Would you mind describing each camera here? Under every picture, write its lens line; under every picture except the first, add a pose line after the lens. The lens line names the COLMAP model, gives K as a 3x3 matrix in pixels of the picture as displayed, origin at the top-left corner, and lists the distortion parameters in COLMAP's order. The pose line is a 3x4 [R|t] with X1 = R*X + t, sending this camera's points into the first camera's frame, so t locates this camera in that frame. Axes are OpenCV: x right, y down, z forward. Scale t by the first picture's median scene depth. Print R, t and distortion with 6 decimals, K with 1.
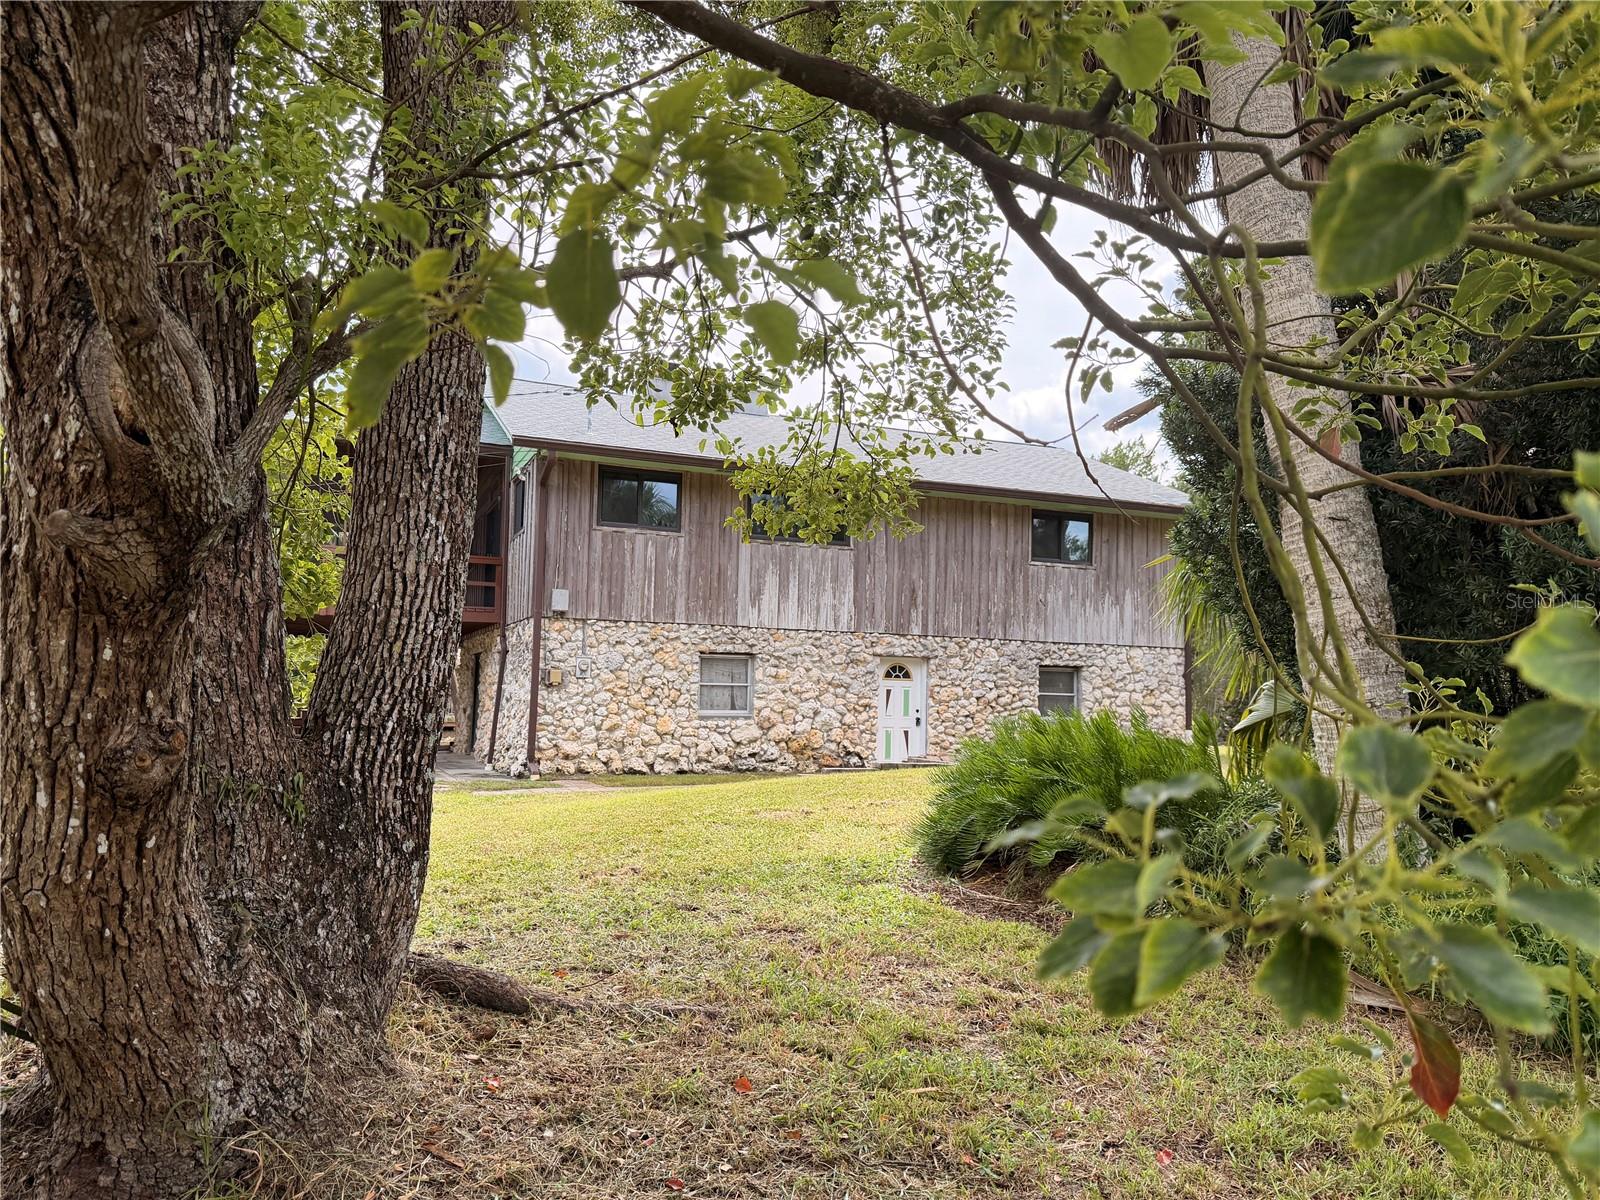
lens RADIAL K [[1110.1, 0, 800.0], [0, 1110.1, 600.0], [0, 0, 1]] dist [0.161118, -0.254875]
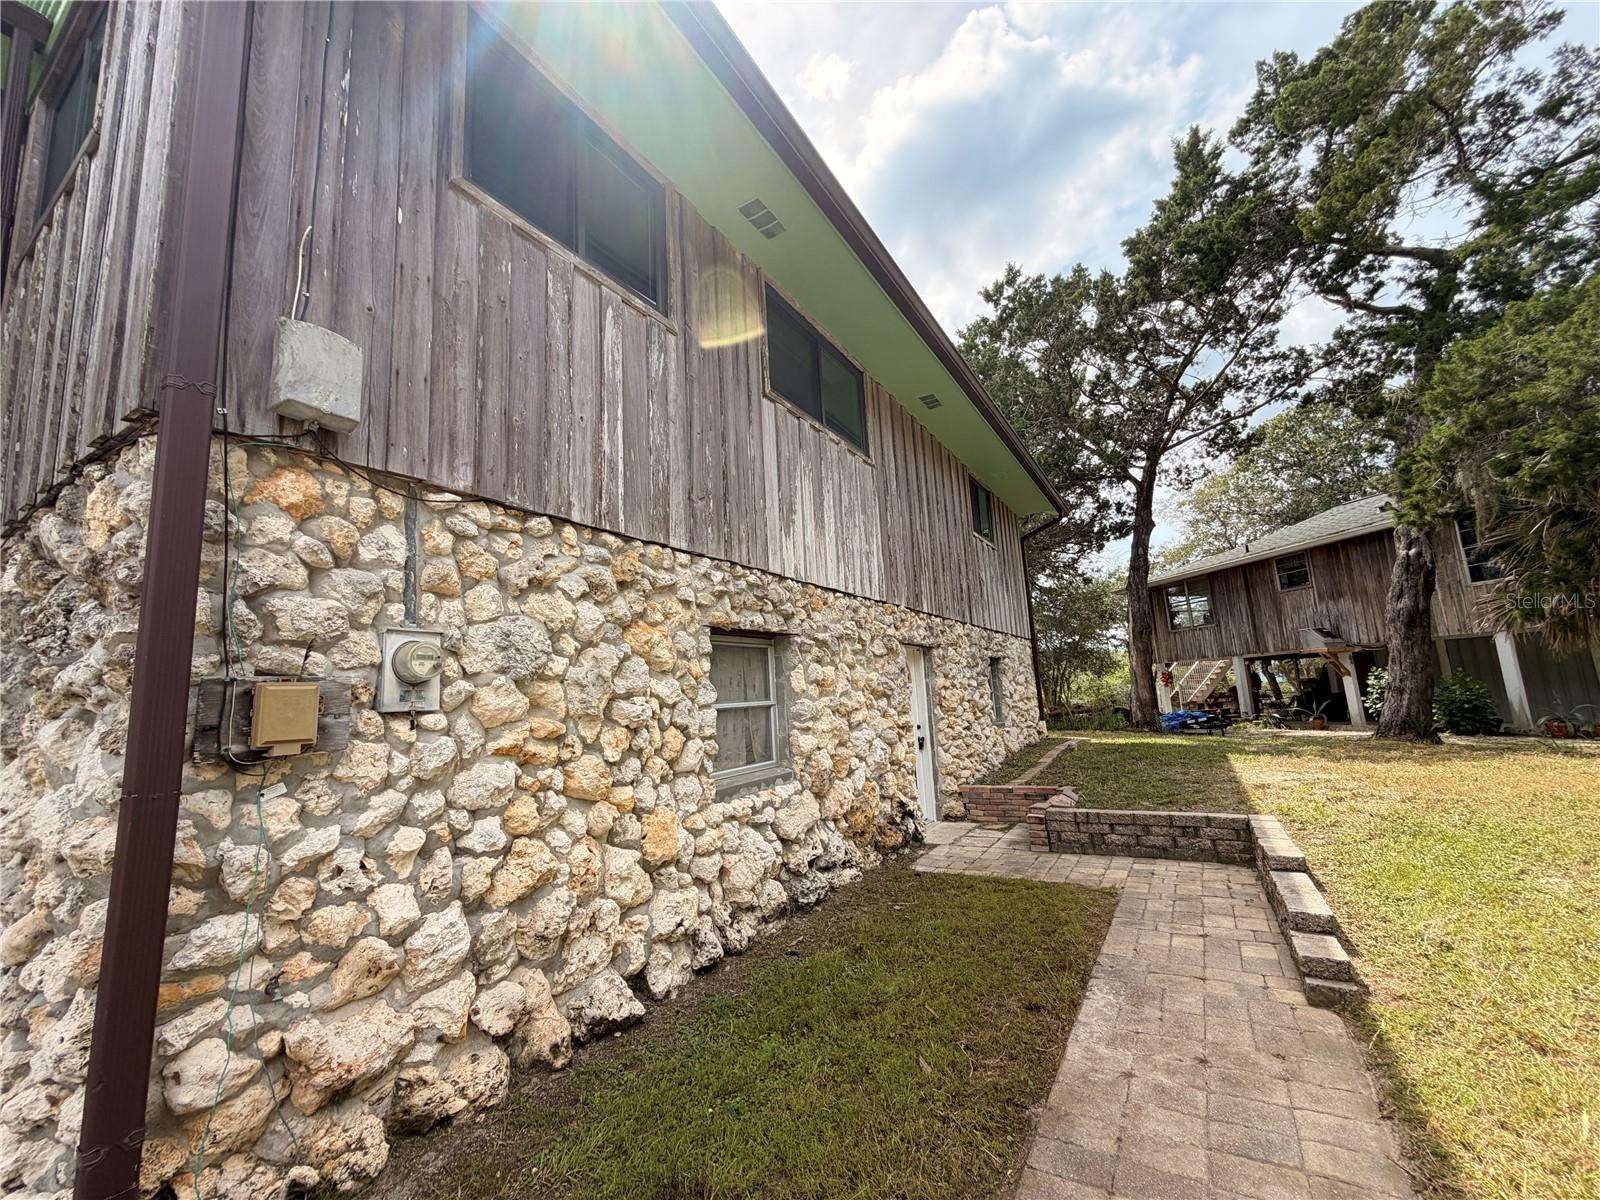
lens RADIAL K [[636.4, 0, 793.4], [0, 636.4, 599.5], [0, 0, 1]] dist [-0.000856, 0.000011]
pose [[0.810273, 0.024109, 0.585556, -0.198789], [0.025459, 0.996762, -0.076268, 0.054681], [-0.585499, 0.076706, 0.807036, 0.794220]]
